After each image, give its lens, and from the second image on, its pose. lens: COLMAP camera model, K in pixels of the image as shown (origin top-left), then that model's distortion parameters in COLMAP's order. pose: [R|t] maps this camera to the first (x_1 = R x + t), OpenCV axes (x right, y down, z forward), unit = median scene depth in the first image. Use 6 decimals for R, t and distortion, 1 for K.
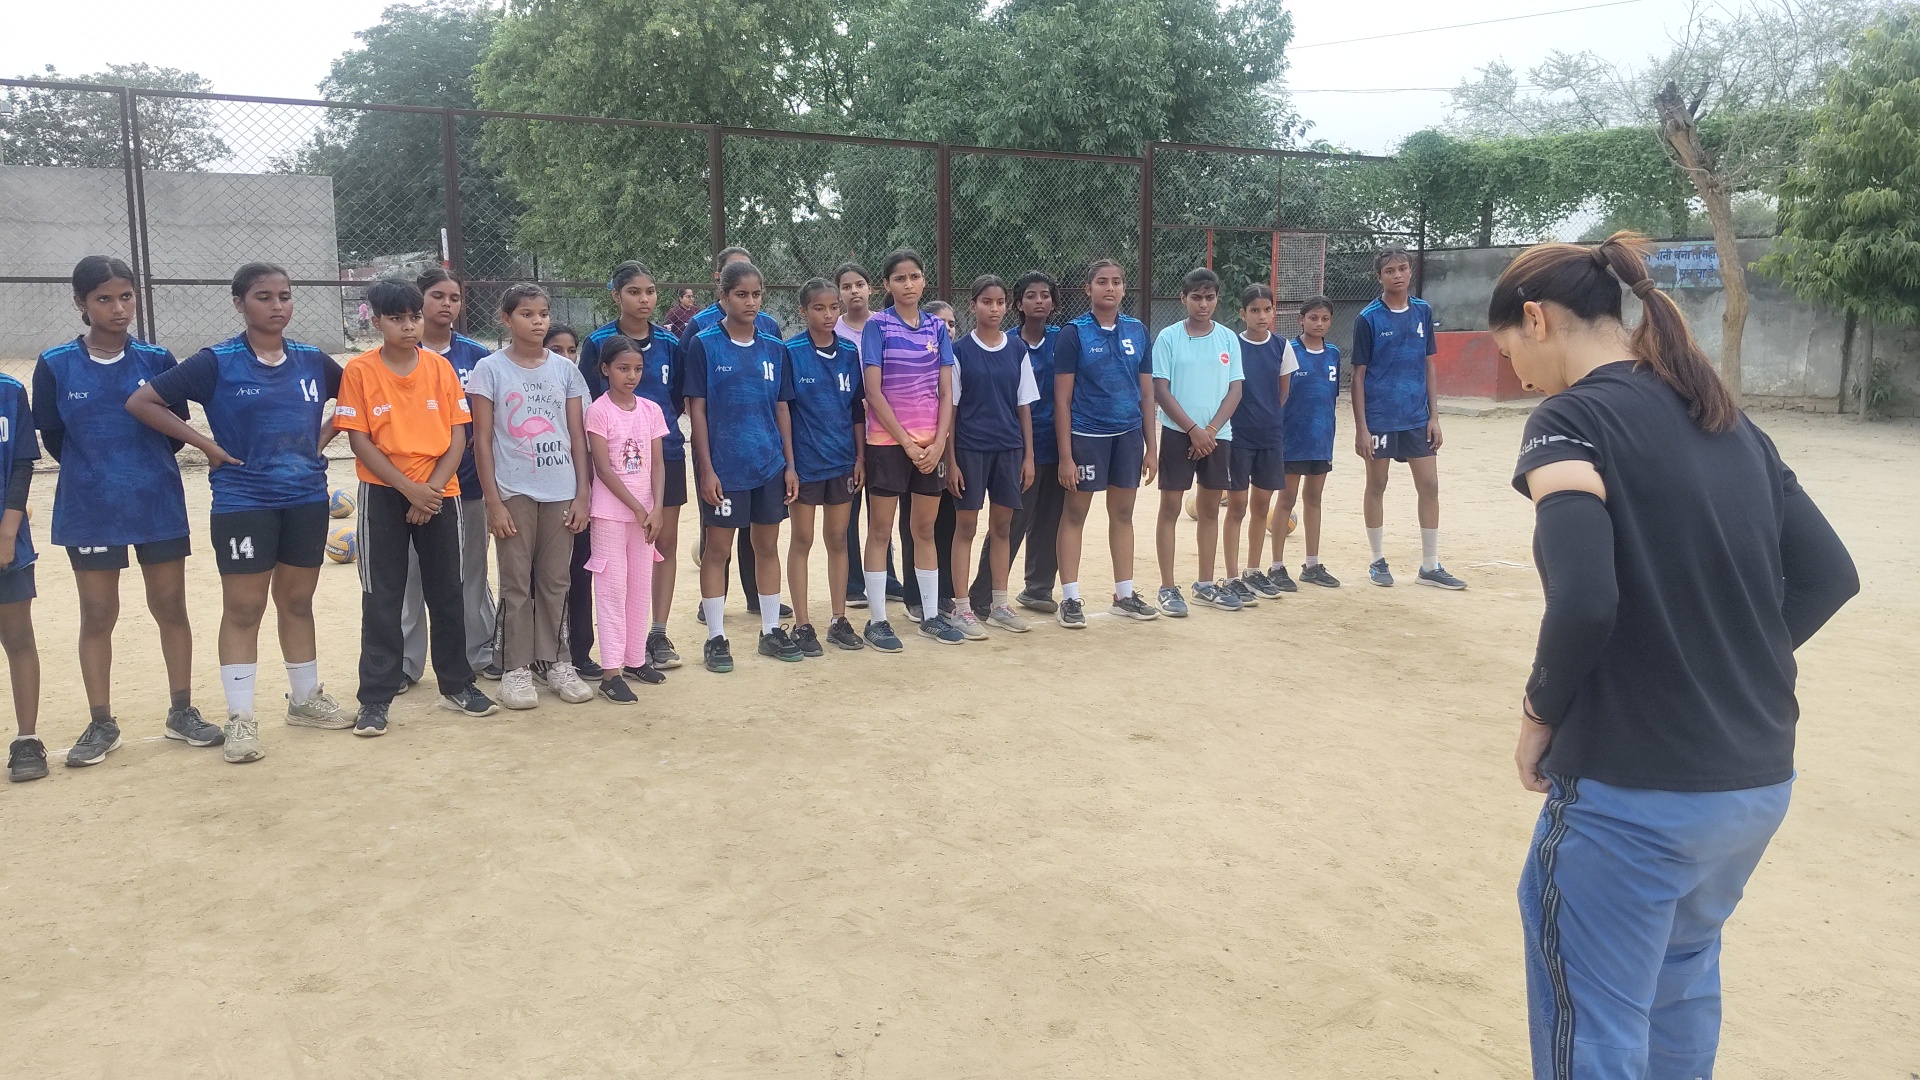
lens RADIAL K [[1448.3, 0, 958.3], [0, 1448.3, 560.0], [0, 0, 1]] dist [0.040276, -0.096226]
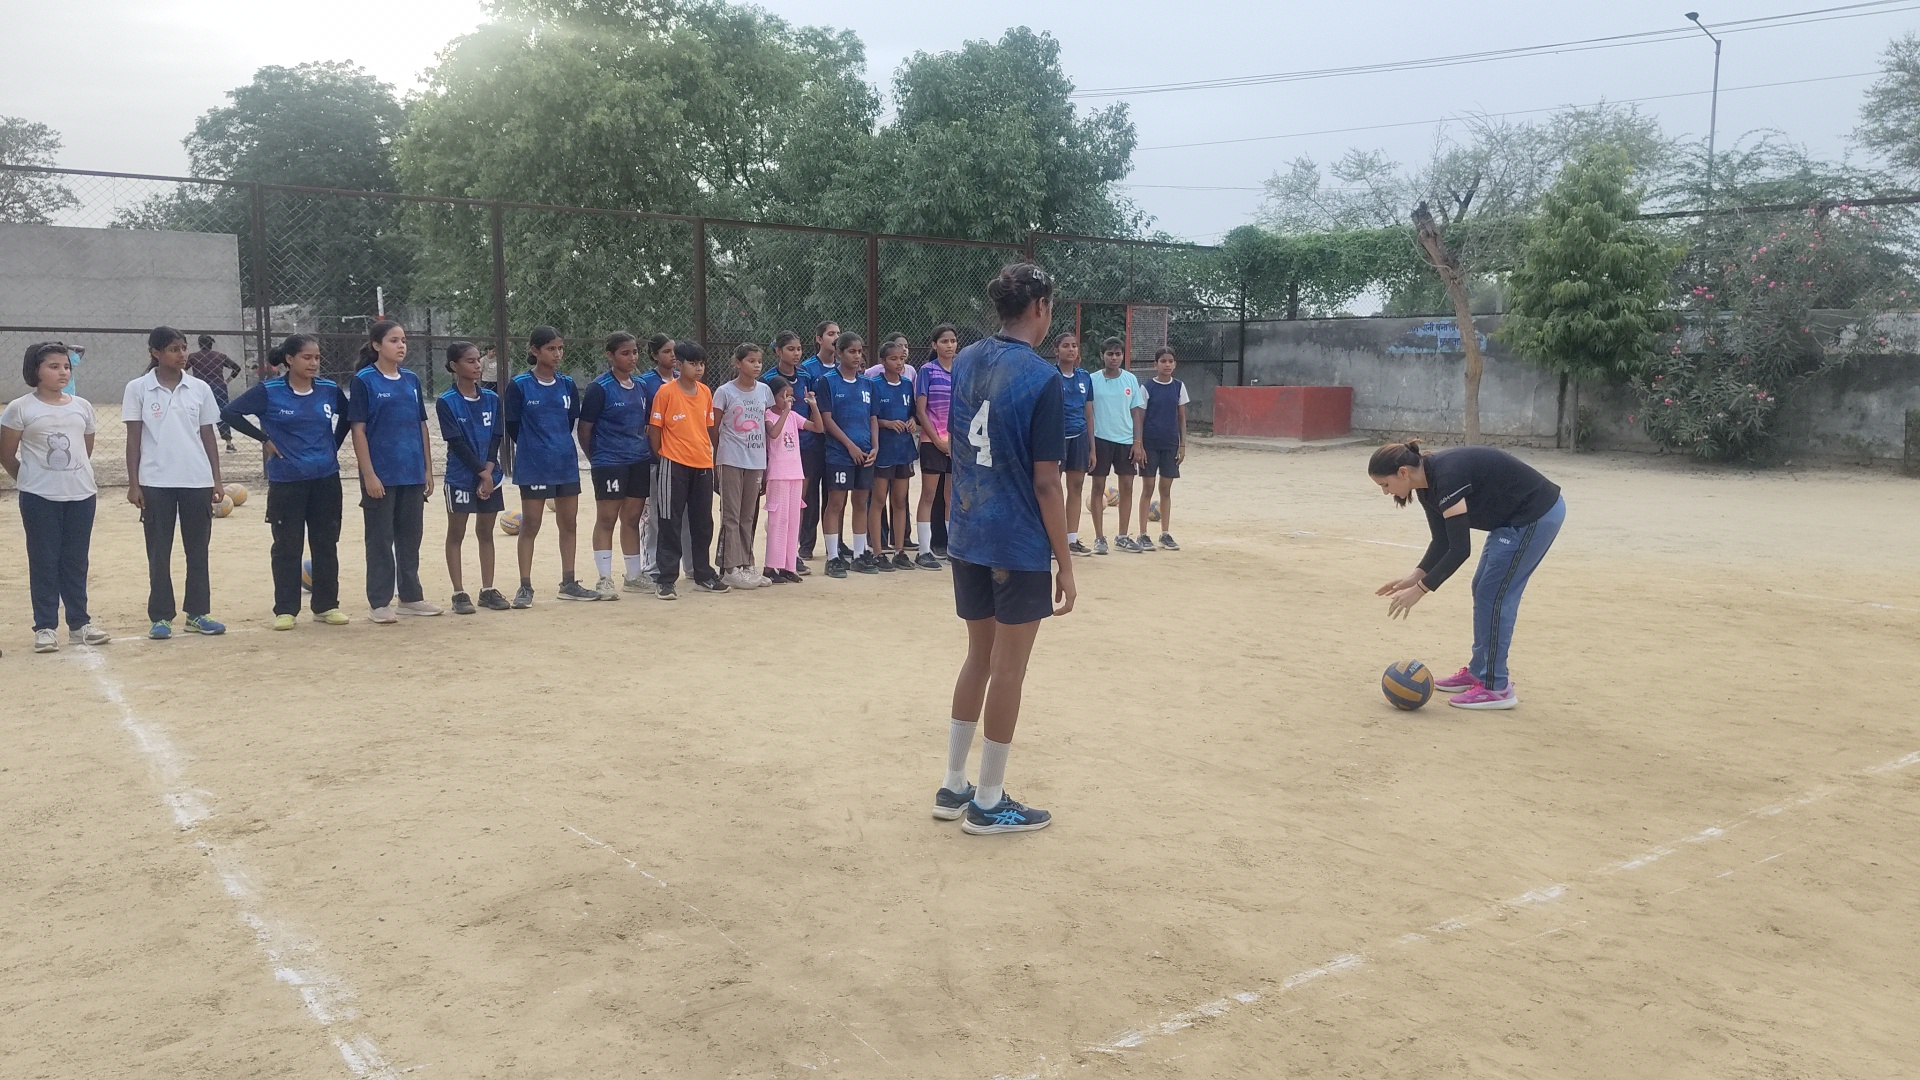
lens RADIAL K [[1448.3, 0, 941.2], [0, 1448.3, 542.7], [0, 0, 1]] dist [0.040276, -0.096226]
pose [[0.994790, -0.002317, 0.101915, -0.067206], [0.007436, 0.998728, -0.049880, 0.037567], [-0.101670, 0.050378, 0.993542, -0.203080]]
